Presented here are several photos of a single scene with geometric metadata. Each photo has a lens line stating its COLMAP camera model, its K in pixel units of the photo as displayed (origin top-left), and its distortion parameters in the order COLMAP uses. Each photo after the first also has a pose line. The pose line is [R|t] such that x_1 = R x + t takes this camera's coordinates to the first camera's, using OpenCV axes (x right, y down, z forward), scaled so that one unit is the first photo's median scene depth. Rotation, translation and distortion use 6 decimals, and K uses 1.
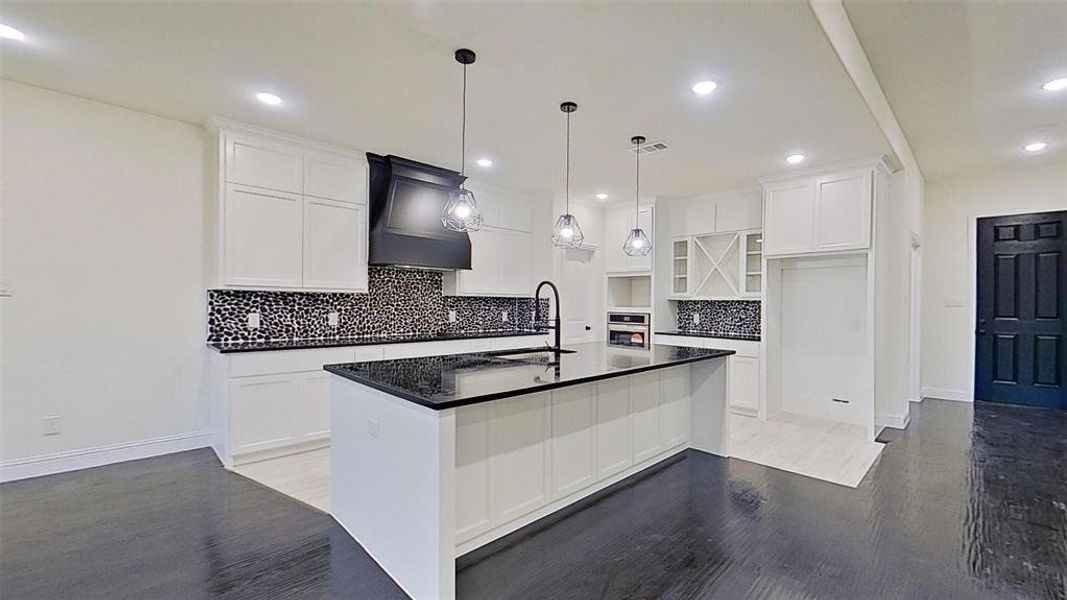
lens RADIAL K [[427.7, 0, 531.6], [0, 427.7, 307.7], [0, 0, 1]] dist [-0.000374, 0.000000]
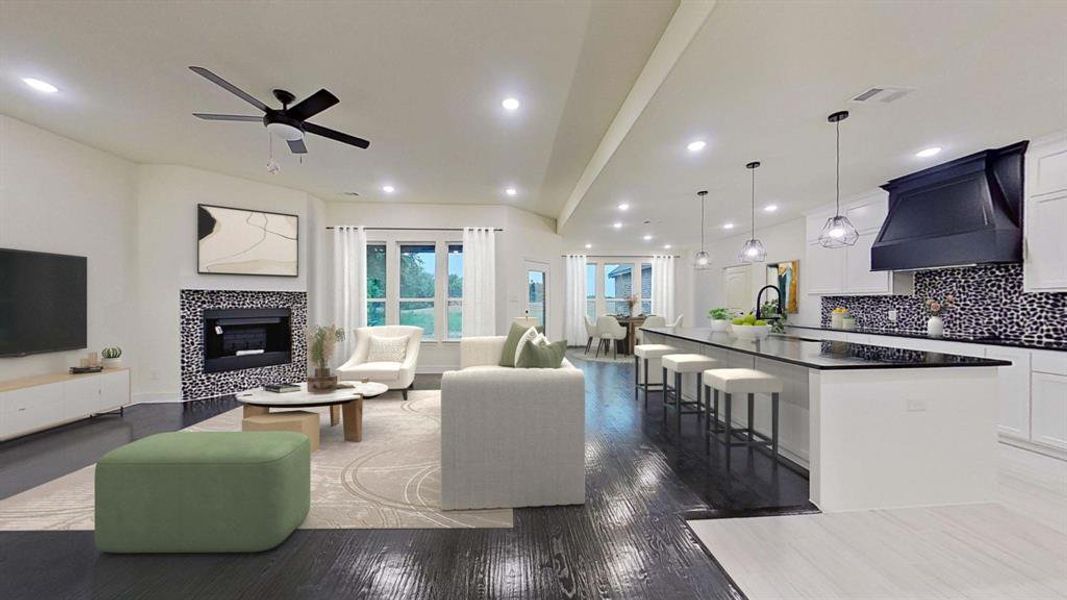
lens RADIAL K [[334.0, 0, 530.7], [0, 334.0, 303.0], [0, 0, 1]] dist [-0.000206, -0.000017]
pose [[-0.626936, -0.002149, -0.779068, 0.925344], [-0.004436, 0.999990, 0.000812, -0.006113], [0.779058, 0.003965, -0.626939, 0.706315]]
